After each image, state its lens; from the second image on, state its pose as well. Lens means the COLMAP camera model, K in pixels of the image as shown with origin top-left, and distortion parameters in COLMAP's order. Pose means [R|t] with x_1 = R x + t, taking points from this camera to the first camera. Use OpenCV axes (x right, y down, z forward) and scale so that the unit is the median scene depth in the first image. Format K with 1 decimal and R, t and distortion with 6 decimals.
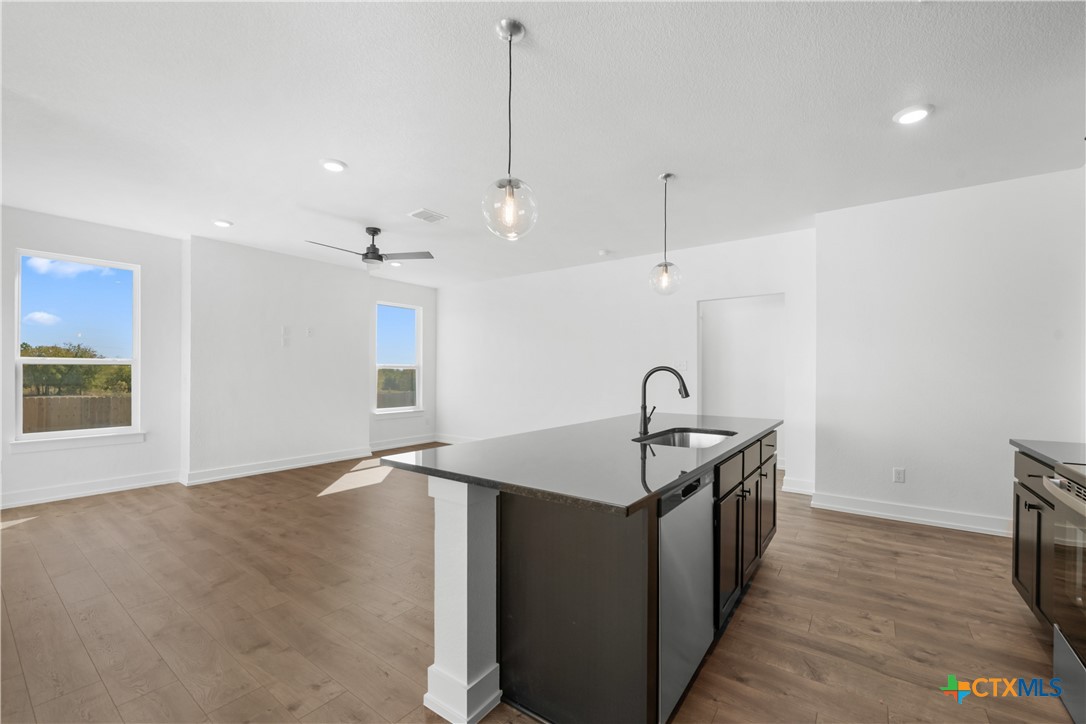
lens RADIAL K [[444.7, 0, 544.5], [0, 444.7, 375.9], [0, 0, 1]] dist [-0.000745, -0.000170]
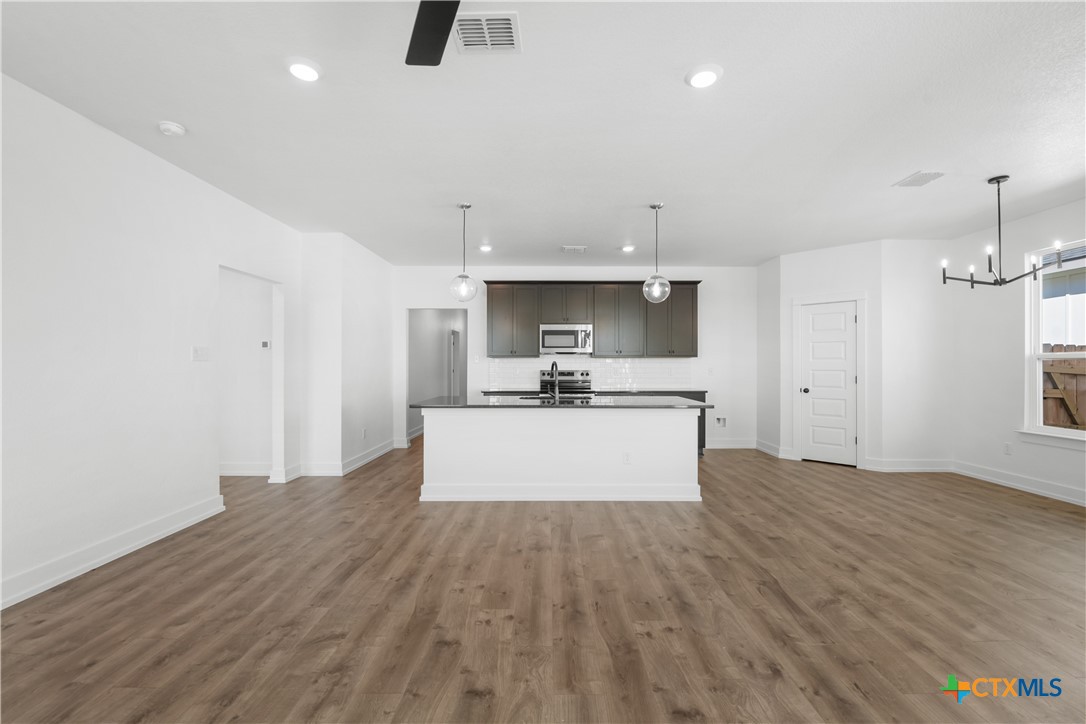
lens RADIAL K [[443.3, 0, 543.0], [0, 443.3, 362.0], [0, 0, 1]] dist [-0.003060, -0.000872]
pose [[-0.583082, 0.000766, 0.812413, -0.896717], [-0.001703, 0.999996, -0.002165, -0.013250], [-0.812411, -0.002646, -0.583079, 1.610259]]
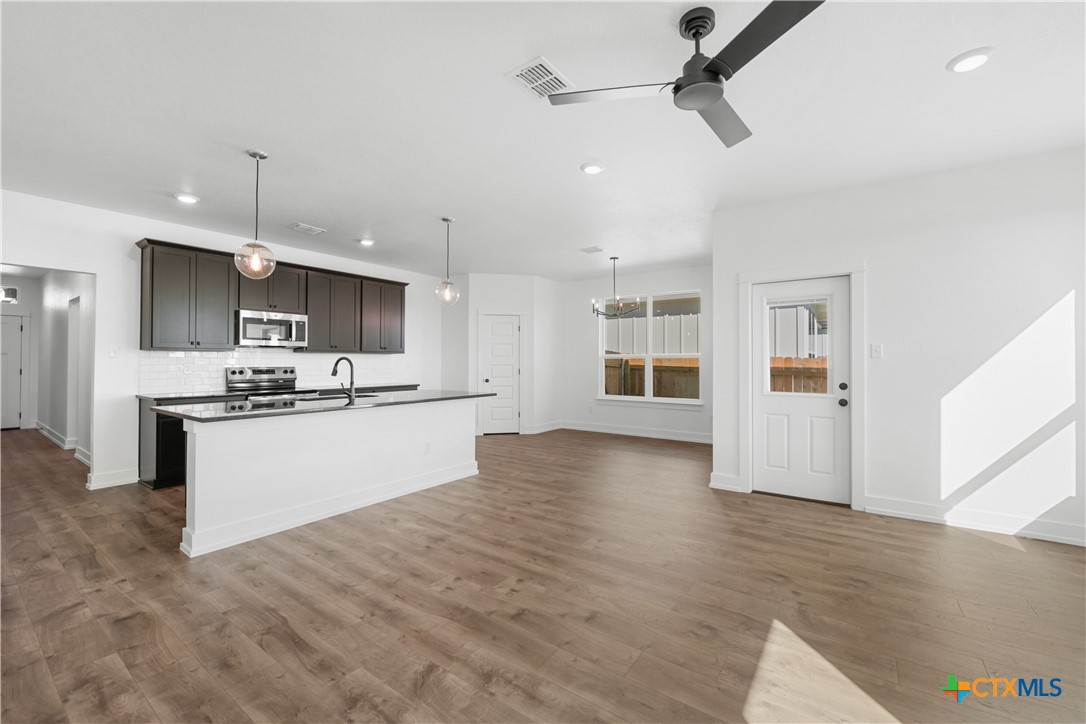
lens RADIAL K [[443.3, 0, 543.0], [0, 443.3, 362.0], [0, 0, 1]] dist [-0.003060, -0.000872]
pose [[-0.999944, -0.007632, -0.007310, -0.344104], [-0.007662, 0.999962, 0.004074, -0.014411], [0.007279, 0.004130, -0.999965, 2.040583]]
